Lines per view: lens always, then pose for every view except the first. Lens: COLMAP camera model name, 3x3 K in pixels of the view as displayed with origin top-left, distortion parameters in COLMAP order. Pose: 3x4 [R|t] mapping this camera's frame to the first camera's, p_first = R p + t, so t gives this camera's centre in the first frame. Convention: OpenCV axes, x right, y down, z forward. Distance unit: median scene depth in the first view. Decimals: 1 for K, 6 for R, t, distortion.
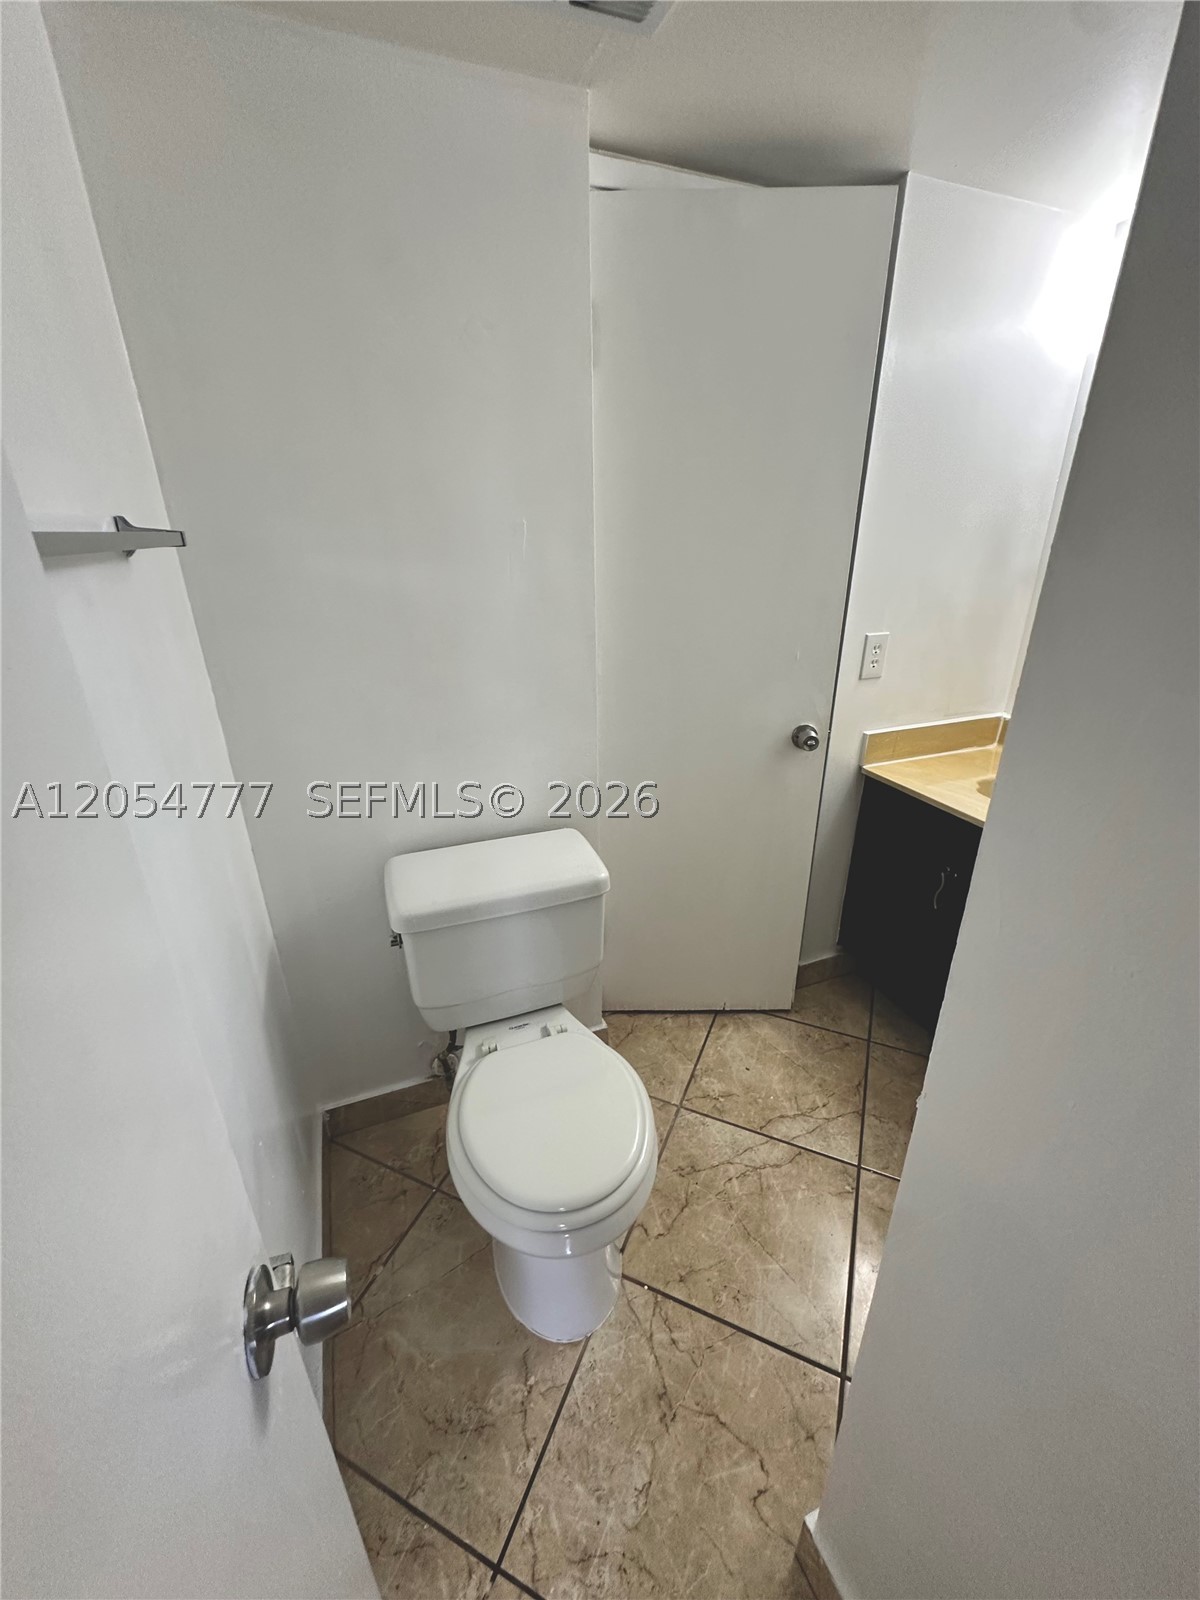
lens RADIAL K [[638.2, 0, 590.0], [0, 638.2, 799.0], [0, 0, 1]] dist [-0.006149, 0.000749]
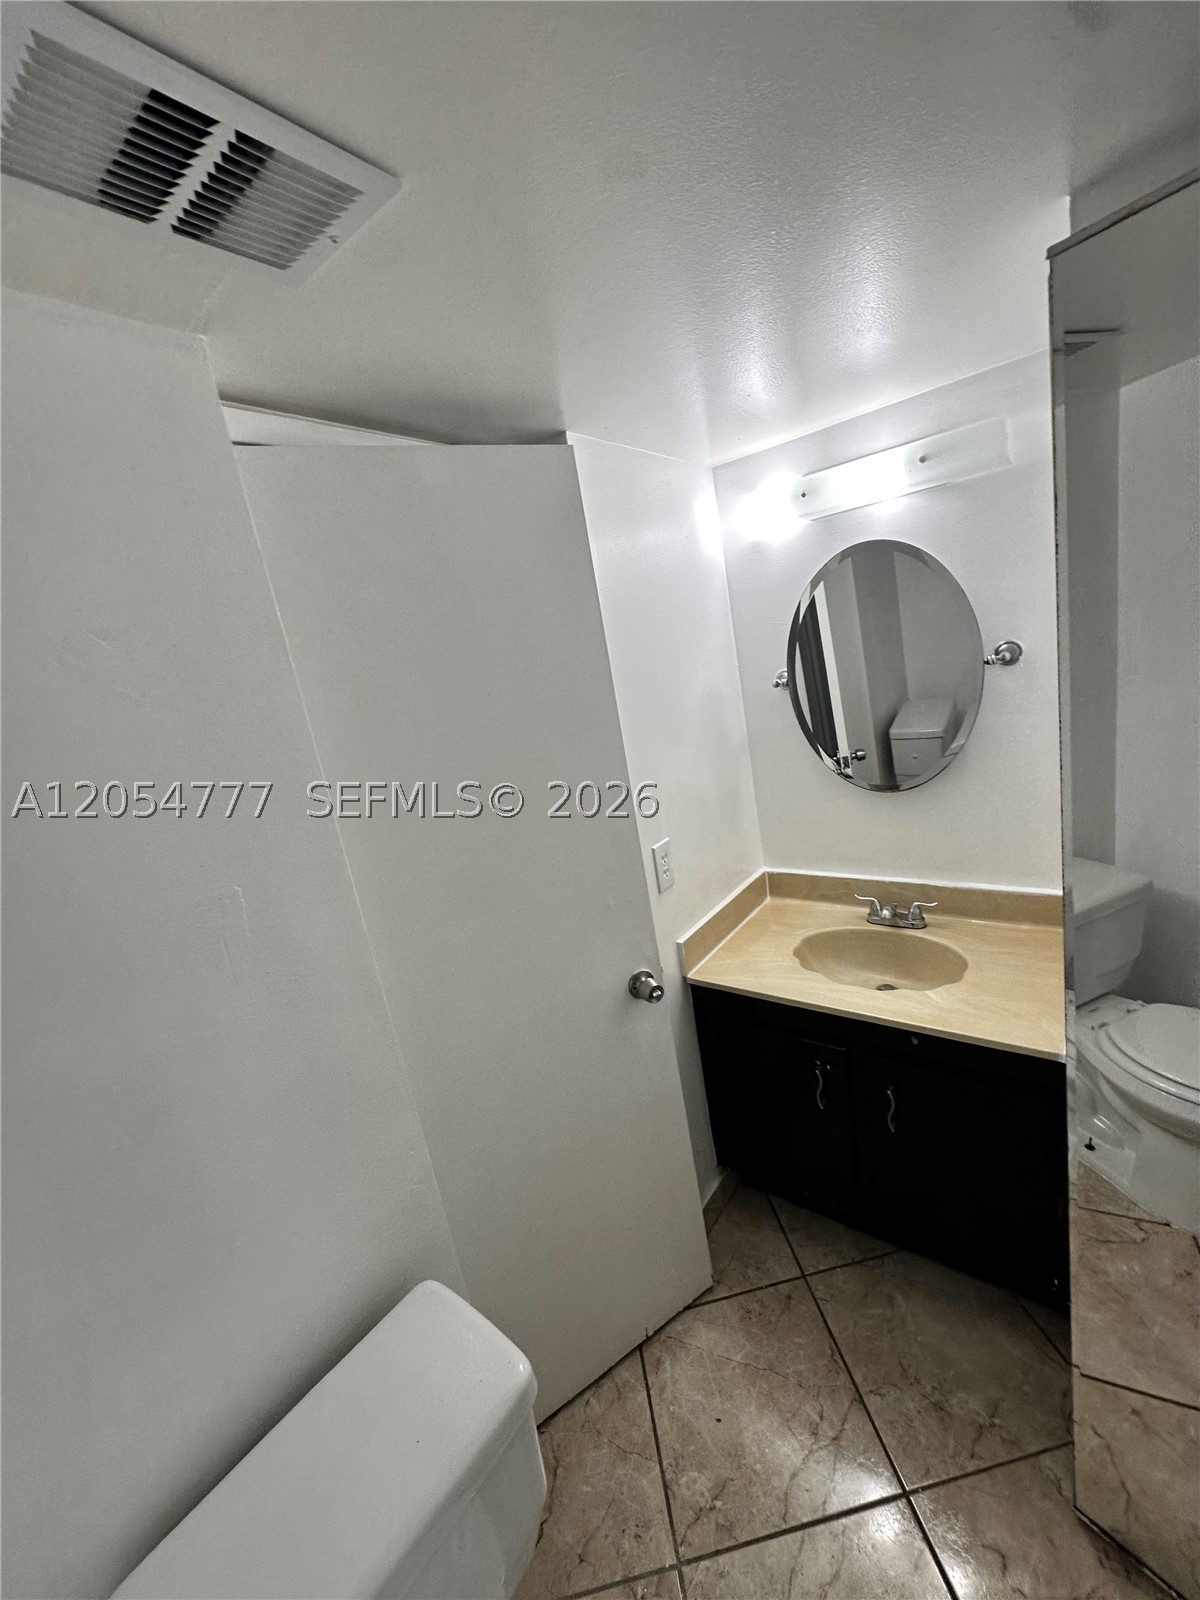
lens RADIAL K [[638.2, 0, 589.4], [0, 638.2, 795.8], [0, 0, 1]] dist [-0.006149, 0.000749]
pose [[0.846794, -0.245225, 0.472021, -0.059981], [0.348521, 0.926162, -0.144076, -0.220947], [-0.401837, 0.286512, 0.869734, 0.203917]]
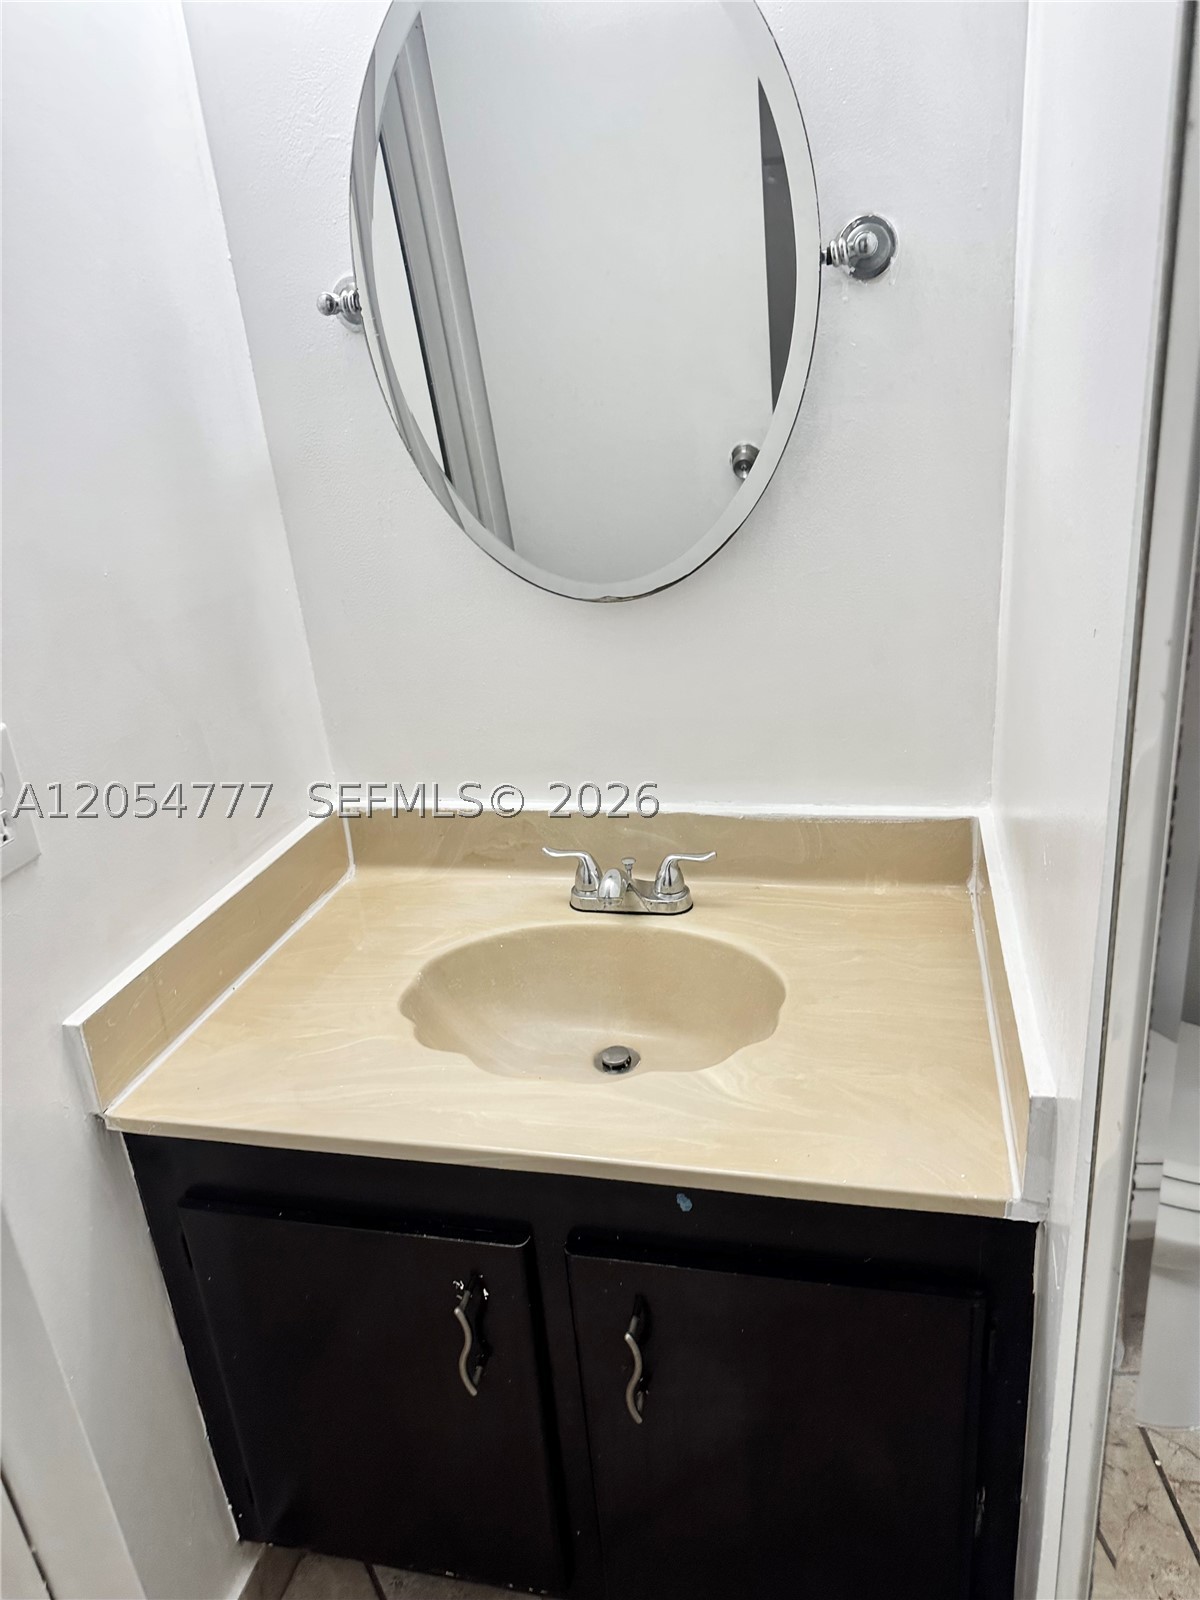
lens RADIAL K [[1116.2, 0, 597.6], [0, 1116.2, 797.2], [0, 0, 1]] dist [0.001828, -0.000691]
pose [[0.563908, -0.332774, 0.755824, 0.209806], [0.390974, 0.913733, 0.110599, -0.172582], [-0.727425, 0.233140, 0.645367, 0.448175]]
